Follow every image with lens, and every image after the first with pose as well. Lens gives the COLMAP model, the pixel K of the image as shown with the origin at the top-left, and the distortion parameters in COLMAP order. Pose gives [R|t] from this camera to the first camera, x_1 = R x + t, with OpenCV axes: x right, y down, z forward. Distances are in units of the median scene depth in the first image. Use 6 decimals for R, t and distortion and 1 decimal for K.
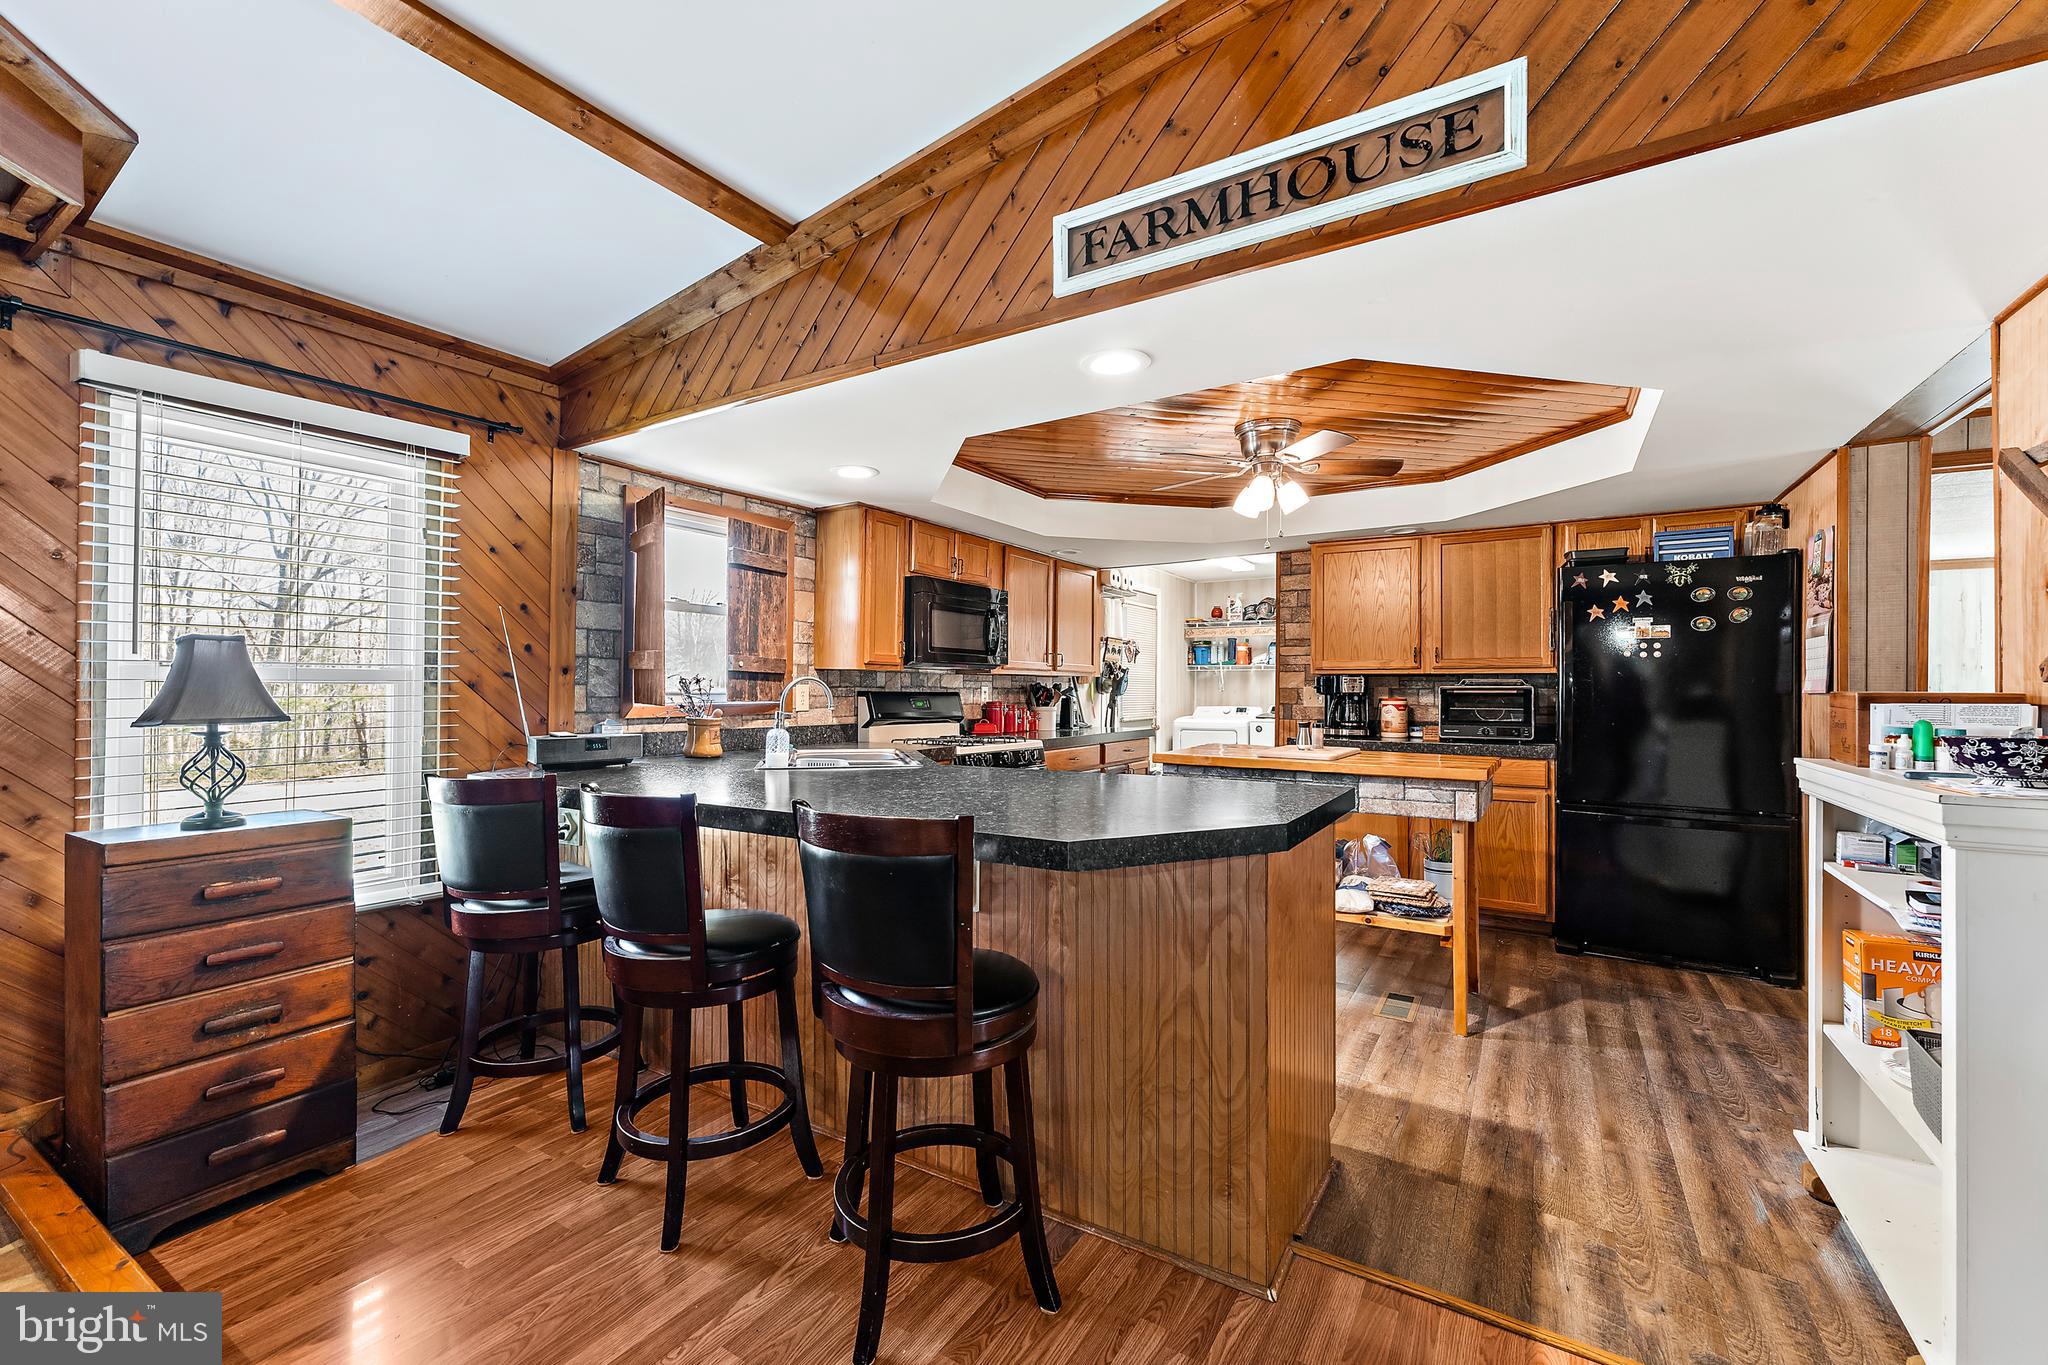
lens RADIAL K [[850.4, 0, 1008.8], [0, 850.4, 683.6], [0, 0, 1]] dist [0.000879, -0.000084]
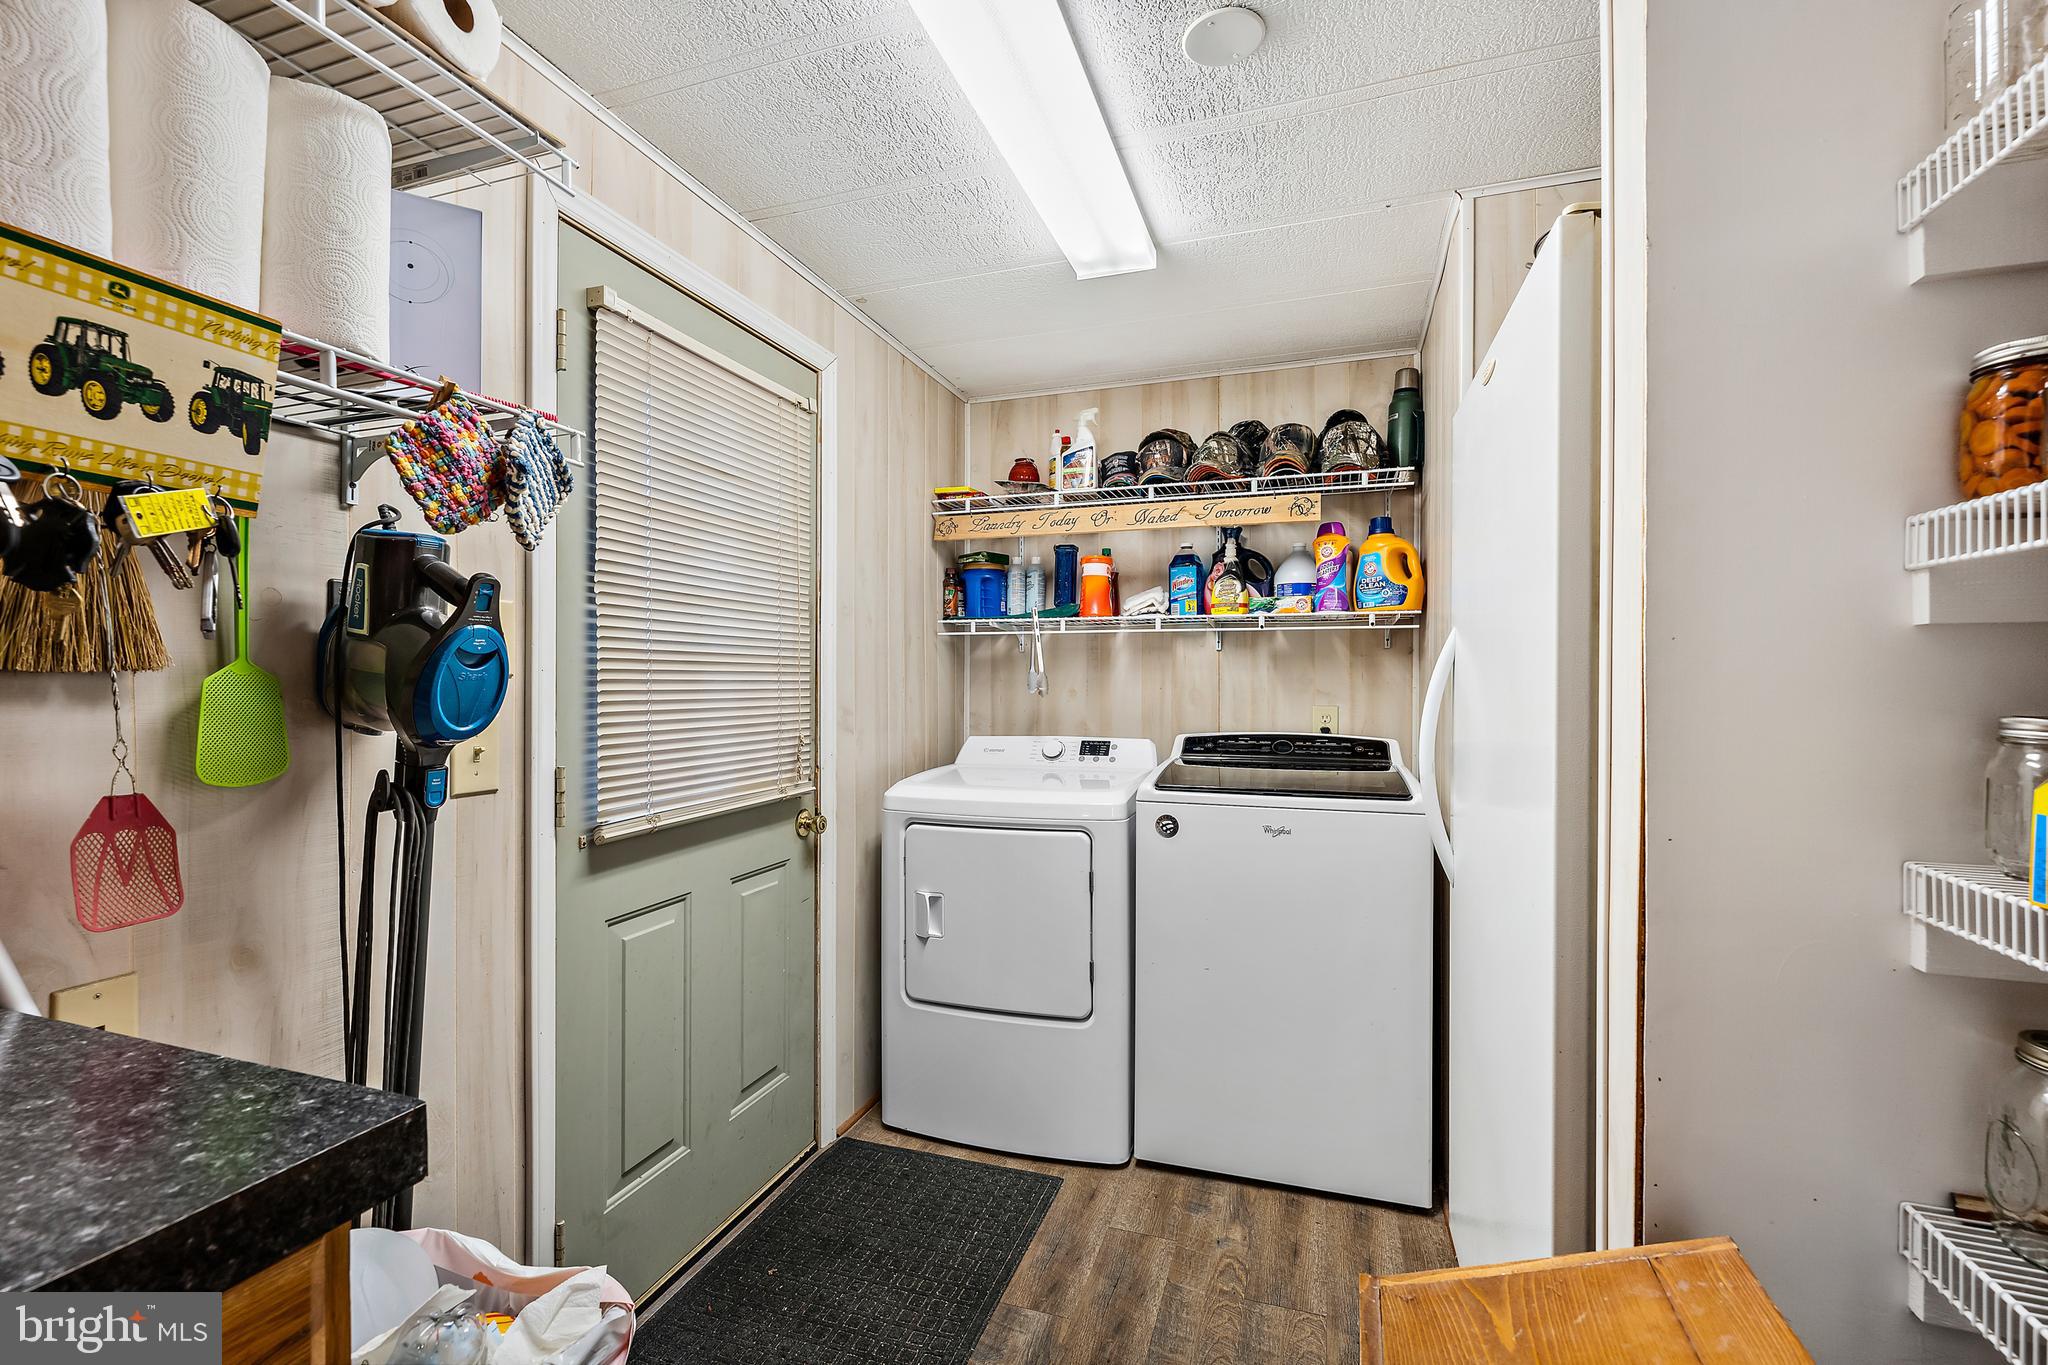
lens RADIAL K [[896.0, 0, 1024.0], [0, 896.0, 682.5], [0, 0, 1]] dist [-0.000001, 0.000004]
pose [[0.971896, -0.003482, 0.235383, 0.370700], [0.001325, 0.999956, 0.009322, 0.002236], [-0.235405, -0.008748, 0.971858, 1.507730]]
